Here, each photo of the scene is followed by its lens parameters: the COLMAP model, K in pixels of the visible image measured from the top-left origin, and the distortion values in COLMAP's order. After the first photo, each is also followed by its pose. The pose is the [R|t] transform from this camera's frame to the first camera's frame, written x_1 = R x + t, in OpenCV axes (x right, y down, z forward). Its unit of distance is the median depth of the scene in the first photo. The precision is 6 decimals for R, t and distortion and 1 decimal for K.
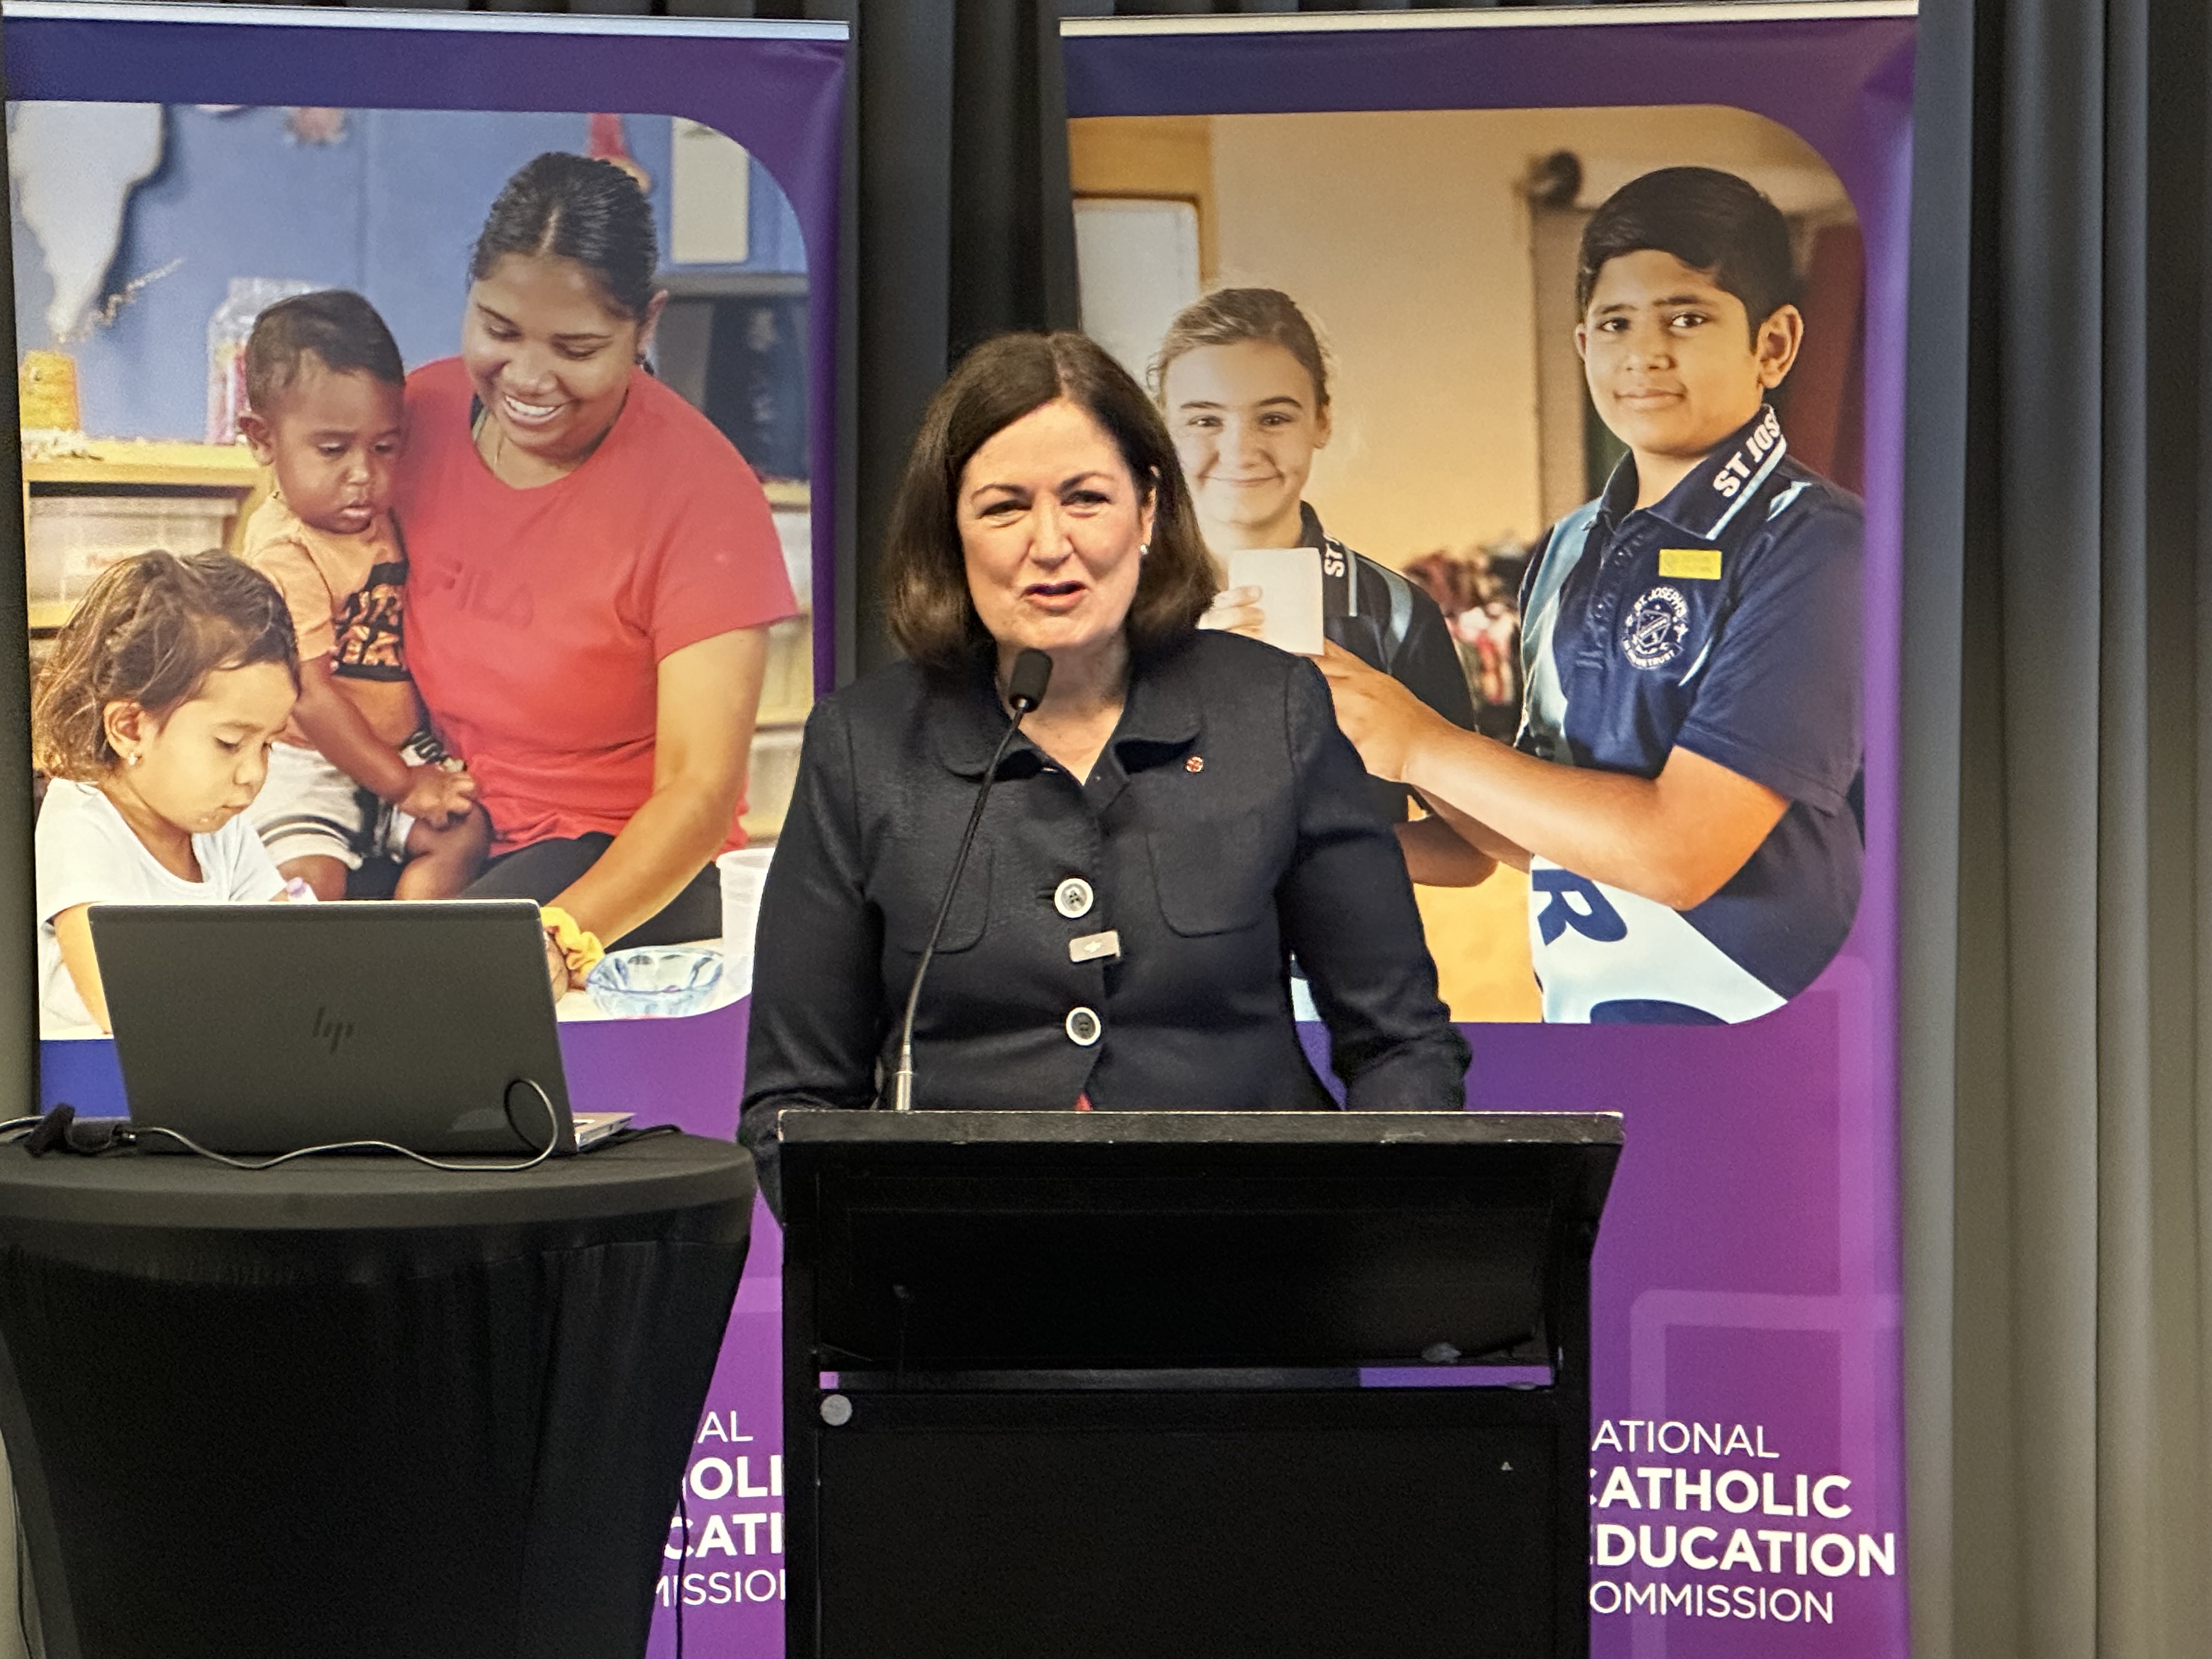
lens RADIAL K [[6526.0, 0, 1162.5], [0, 6526.0, 818.1], [0, 0, 1]] dist [-0.250102, 0.000000]
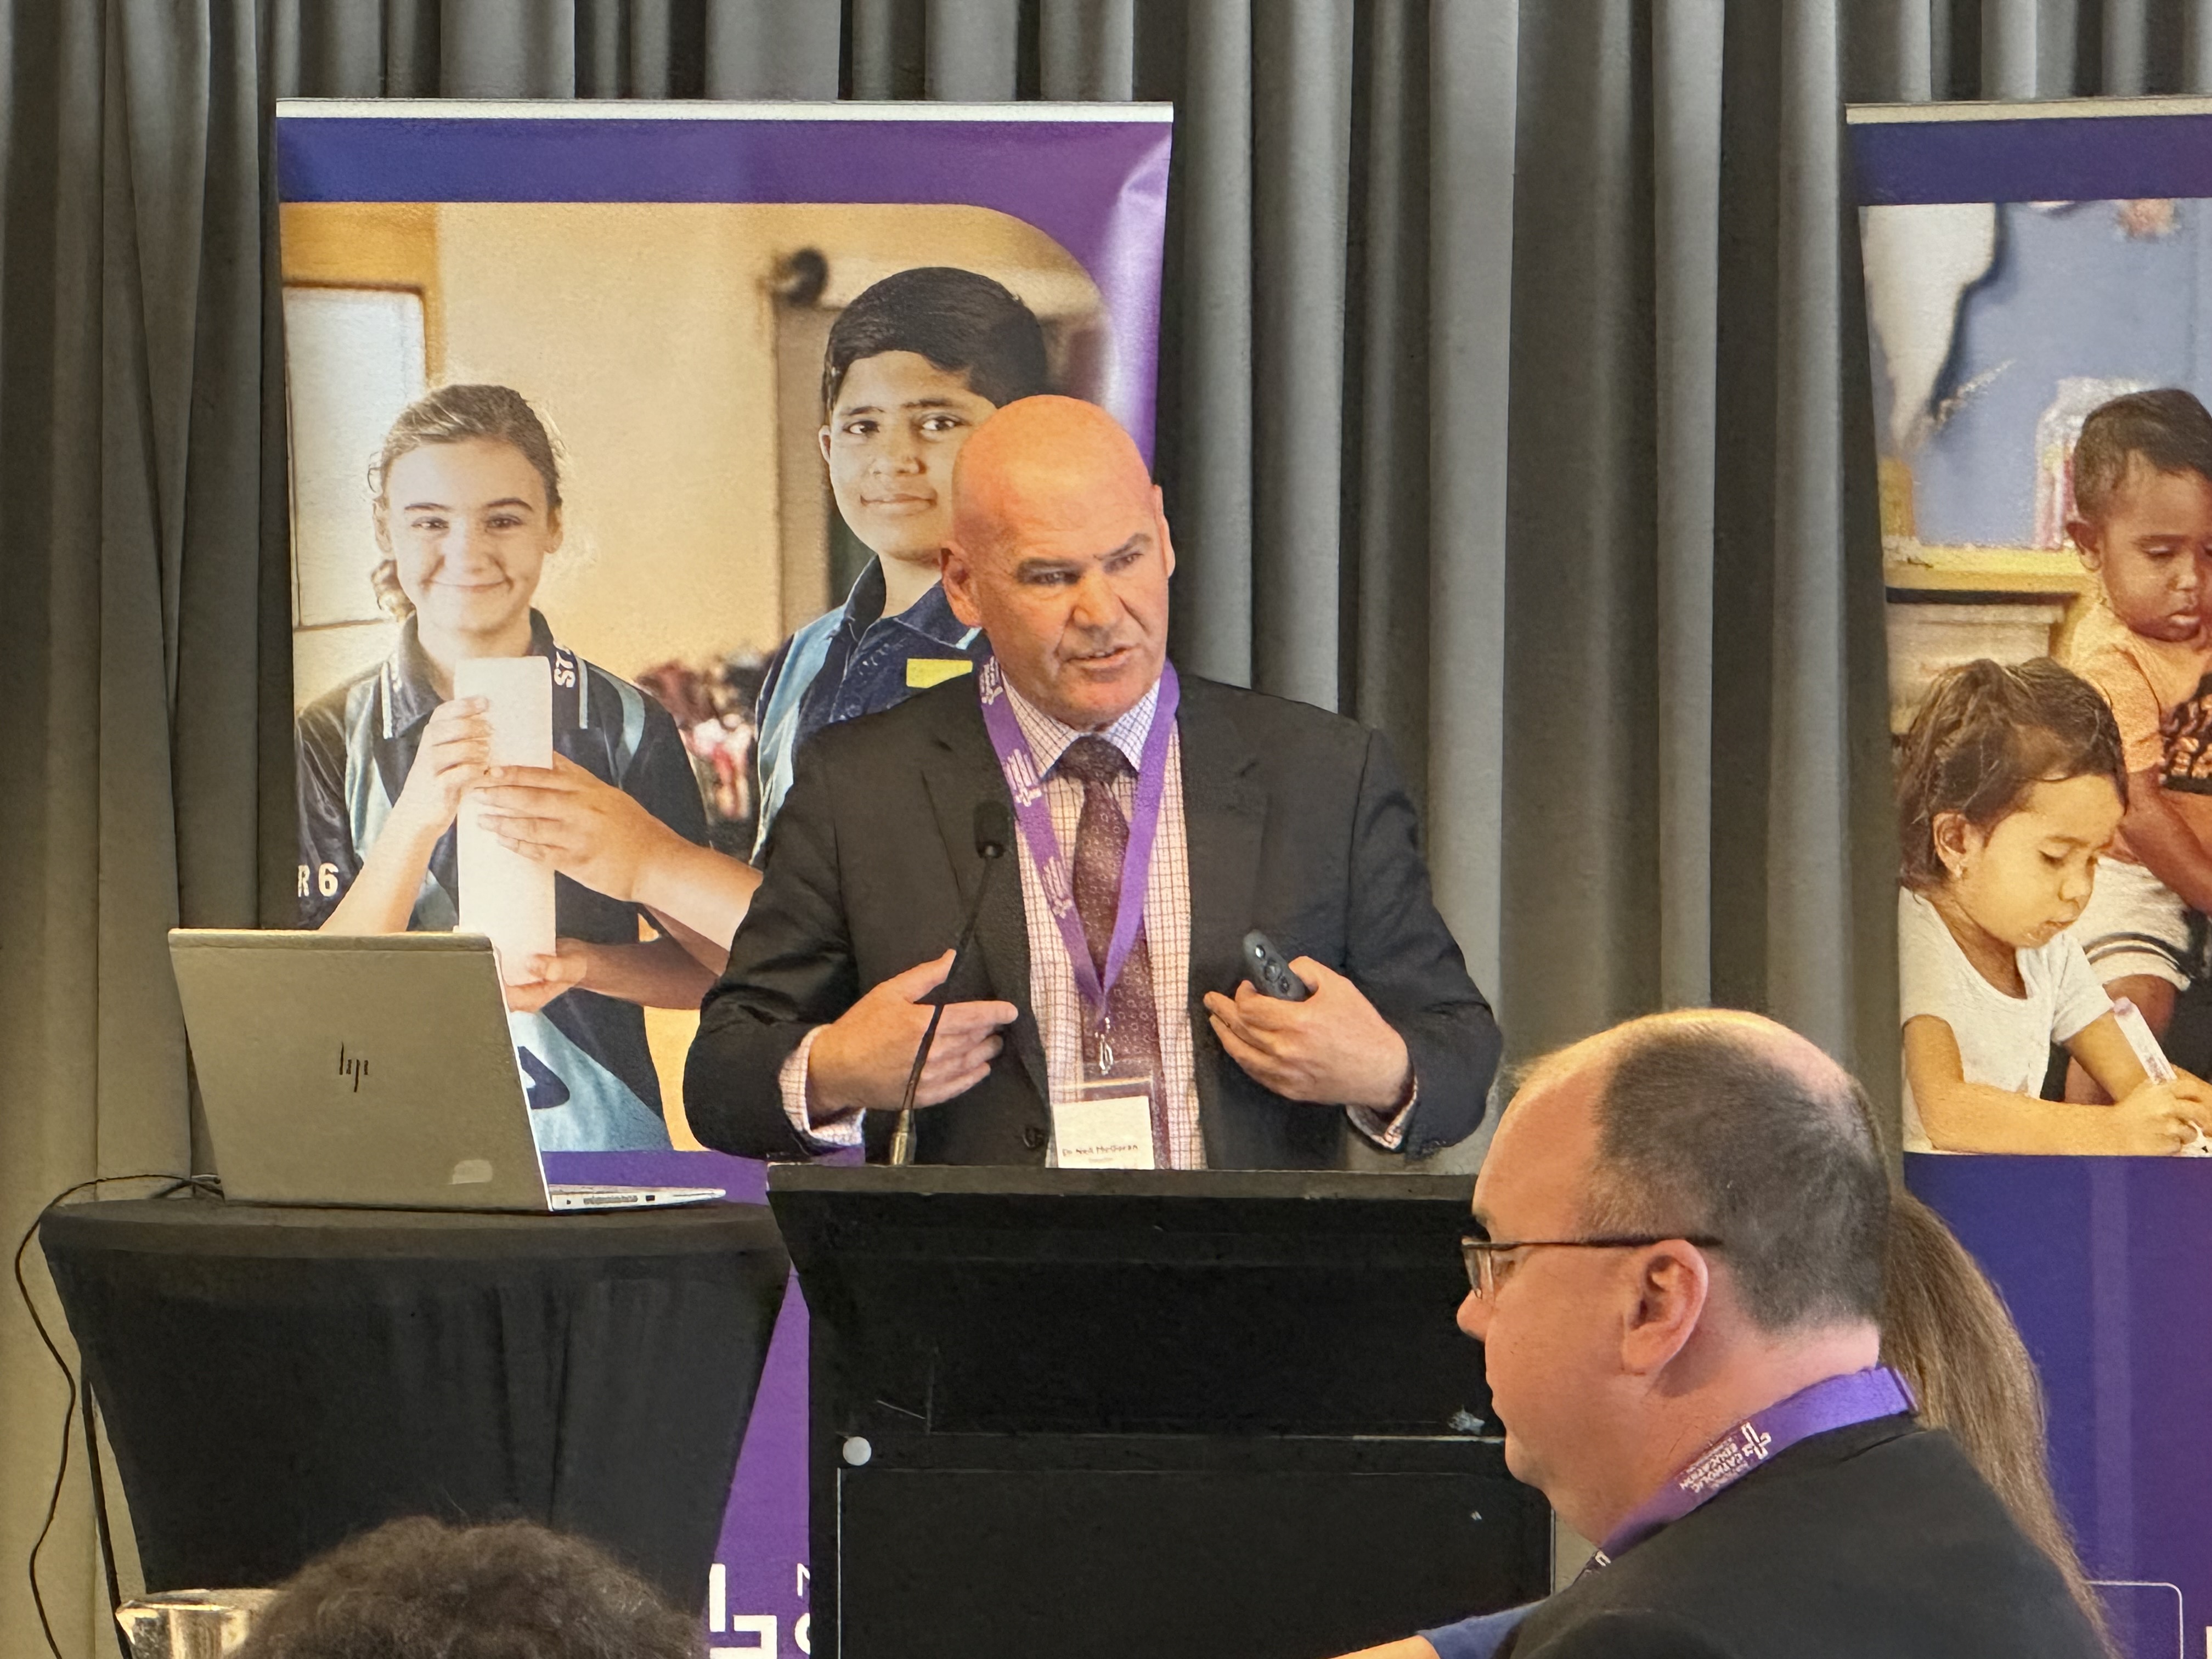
lens RADIAL K [[11322.1, 0, 1092.9], [0, 11322.1, 845.0], [0, 0, 1]] dist [-0.501787, 0.000000]
pose [[0.956341, 0.000425, 0.292252, -0.386293], [0.006605, 0.999712, -0.023070, 0.025193], [-0.292178, 0.023993, 0.956063, -0.613065]]
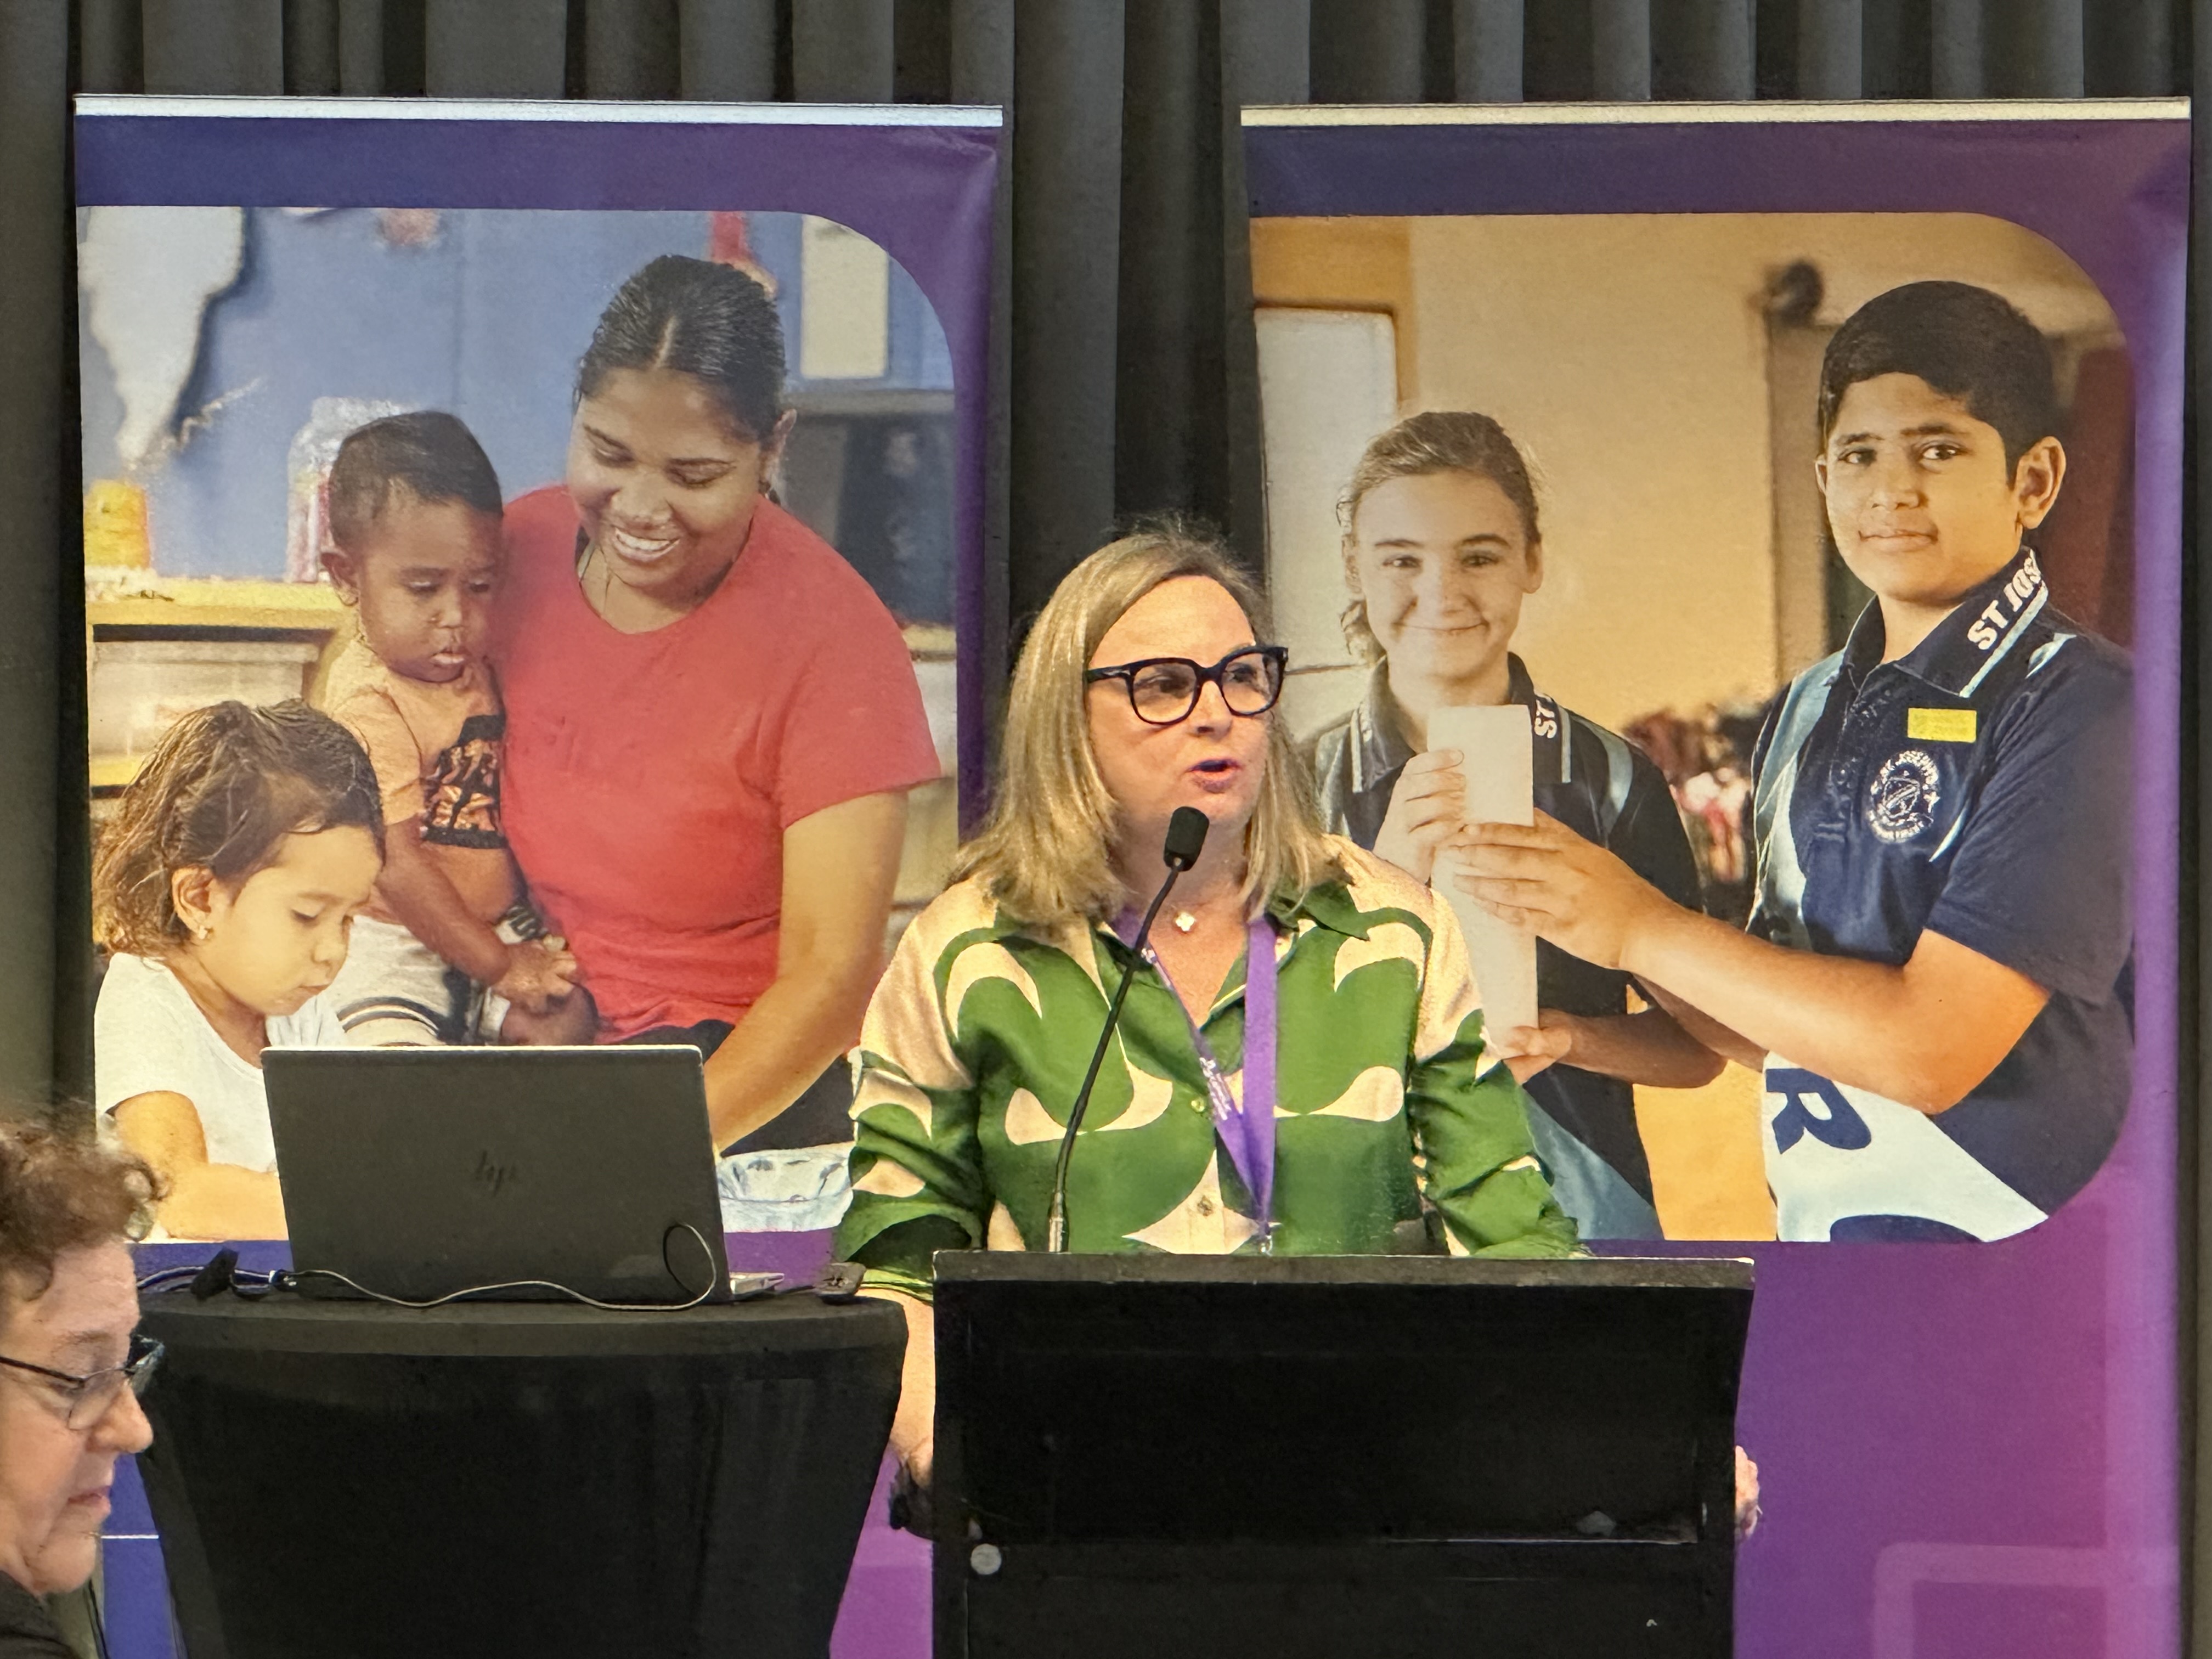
lens RADIAL K [[12179.3, 0, 1235.2], [0, 12179.3, 905.0], [0, 0, 1]] dist [-0.794850, 0.000000]
pose [[0.999640, 0.005527, -0.026267, 0.027830], [-0.006158, 0.999693, -0.024001, 0.025875], [0.026126, 0.024154, 0.999367, -0.657688]]
